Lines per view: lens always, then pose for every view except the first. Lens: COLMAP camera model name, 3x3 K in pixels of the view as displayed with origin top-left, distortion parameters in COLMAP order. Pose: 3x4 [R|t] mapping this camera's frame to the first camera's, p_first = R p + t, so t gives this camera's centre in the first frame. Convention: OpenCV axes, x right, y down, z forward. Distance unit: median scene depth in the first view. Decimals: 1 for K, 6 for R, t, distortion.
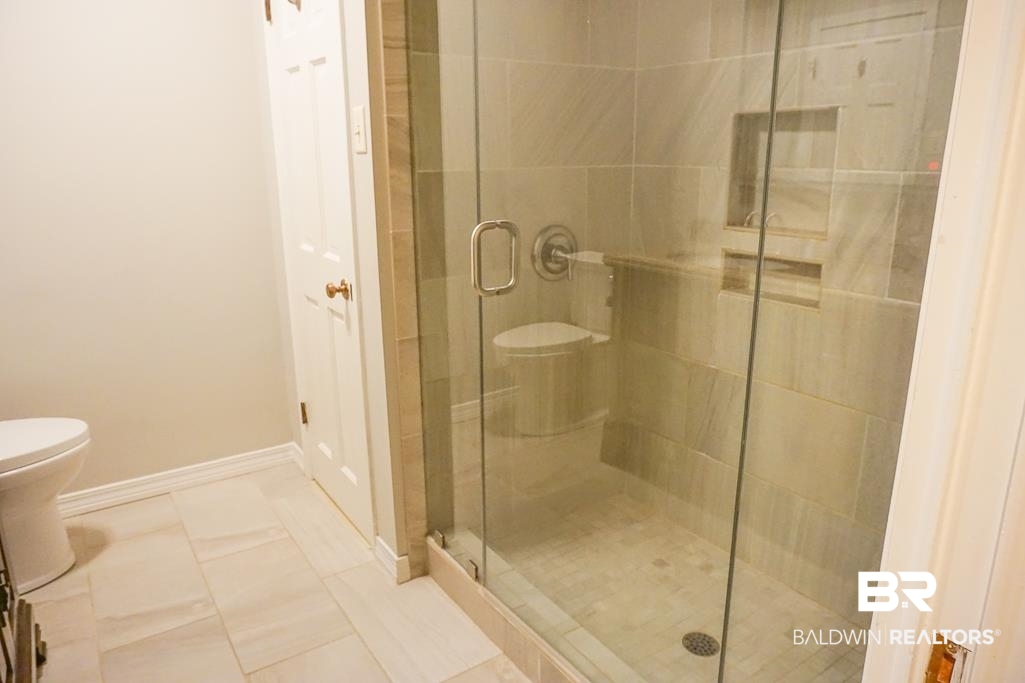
lens RADIAL K [[690.1, 0, 518.4], [0, 690.1, 340.8], [0, 0, 1]] dist [-0.033494, 0.006045]
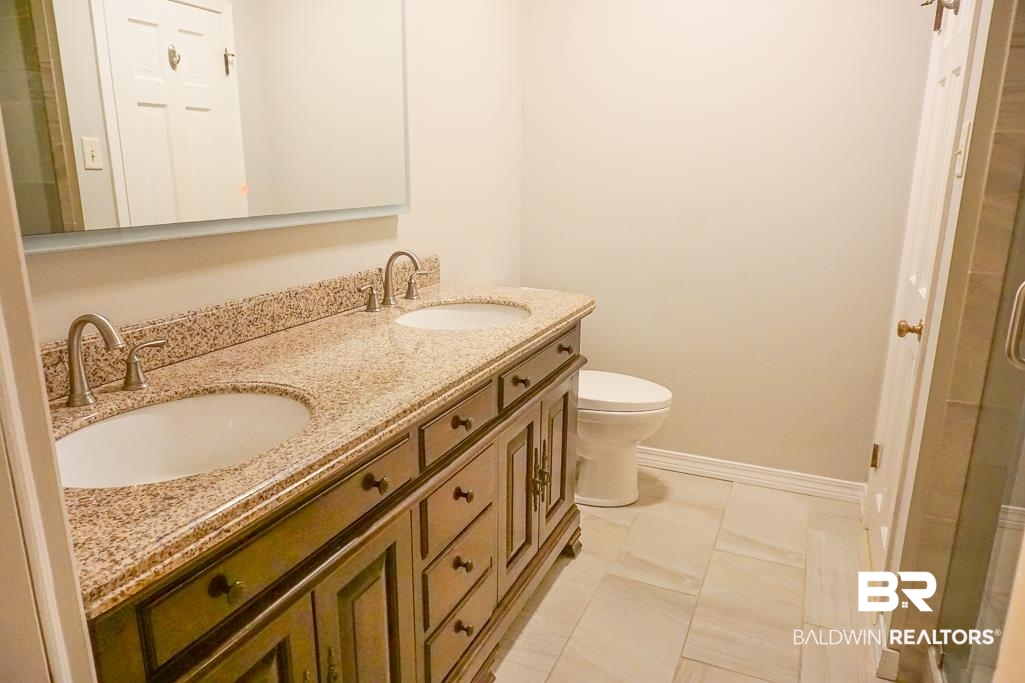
lens RADIAL K [[690.1, 0, 515.0], [0, 690.1, 342.9], [0, 0, 1]] dist [-0.033494, 0.006045]
pose [[0.515040, 0.217066, -0.829226, 0.205041], [-0.232856, 0.966456, 0.108359, -0.034081], [0.824932, 0.137281, 0.548308, 0.104674]]
